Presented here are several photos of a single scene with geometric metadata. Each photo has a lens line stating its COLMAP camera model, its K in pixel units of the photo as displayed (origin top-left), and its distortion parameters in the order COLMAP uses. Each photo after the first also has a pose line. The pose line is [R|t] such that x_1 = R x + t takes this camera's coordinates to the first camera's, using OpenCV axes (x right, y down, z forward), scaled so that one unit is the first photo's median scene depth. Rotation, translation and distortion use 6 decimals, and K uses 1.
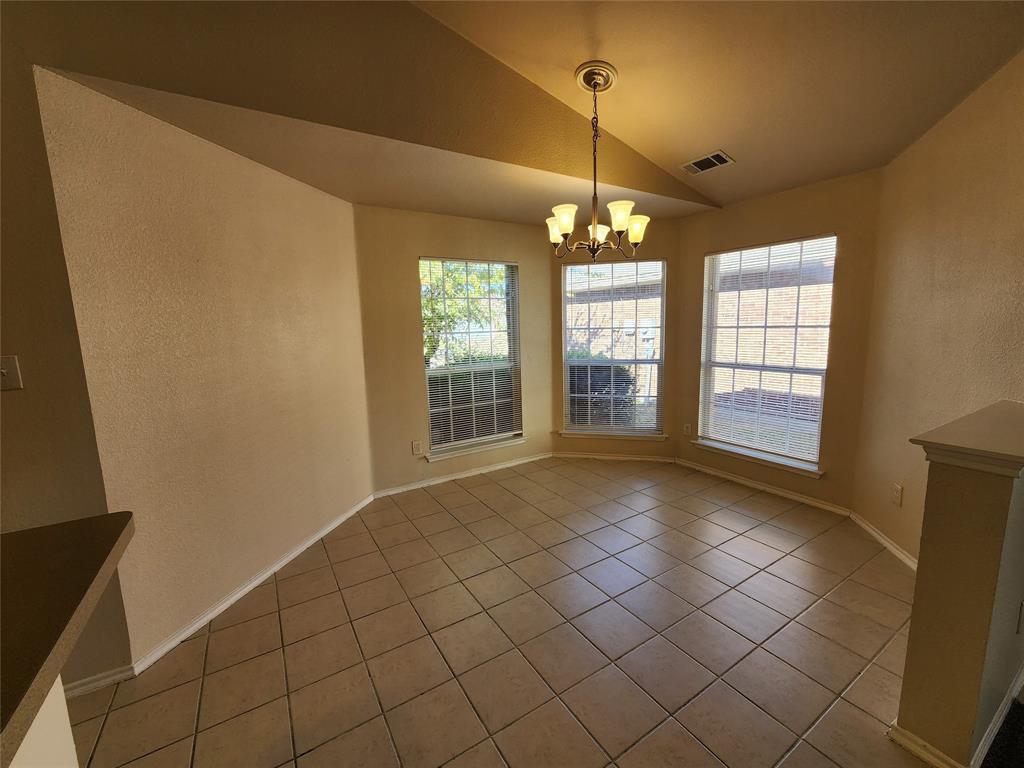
lens RADIAL K [[423.4, 0, 512.6], [0, 423.4, 384.0], [0, 0, 1]] dist [-0.002130, 0.000413]
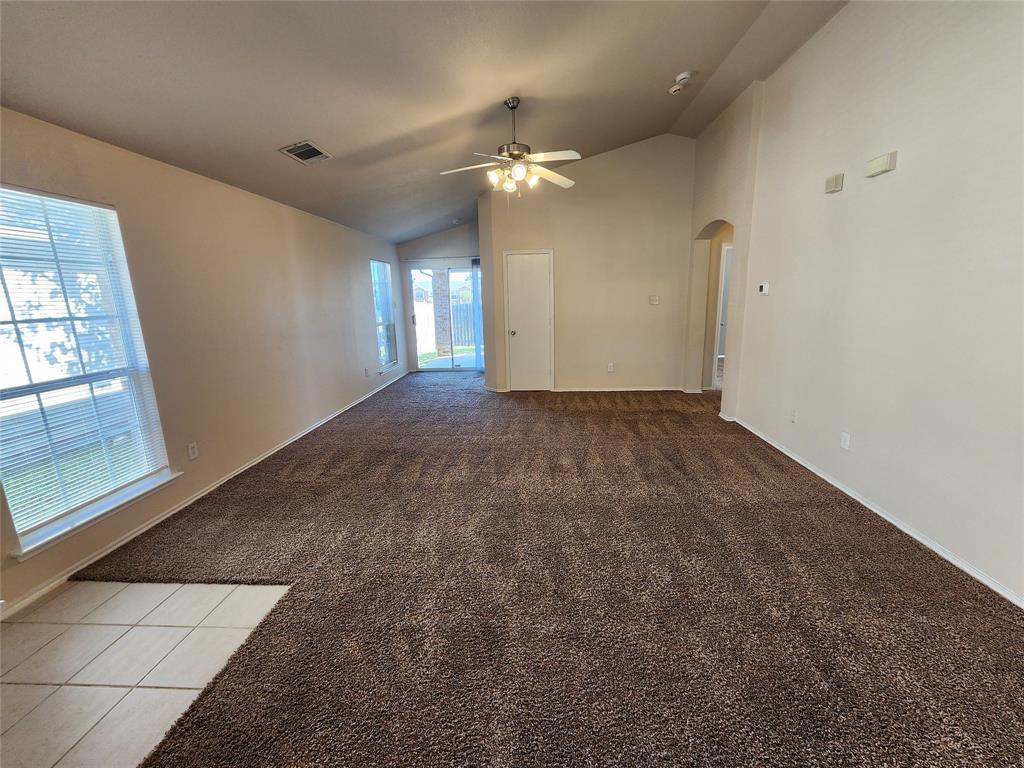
lens RADIAL K [[423.4, 0, 512.7], [0, 423.4, 382.7], [0, 0, 1]] dist [-0.002130, 0.000413]
pose [[-0.809539, -0.075341, 0.582211, -0.365133], [0.131119, 0.943475, 0.304405, -0.148170], [-0.572236, 0.322767, -0.753901, 1.117729]]
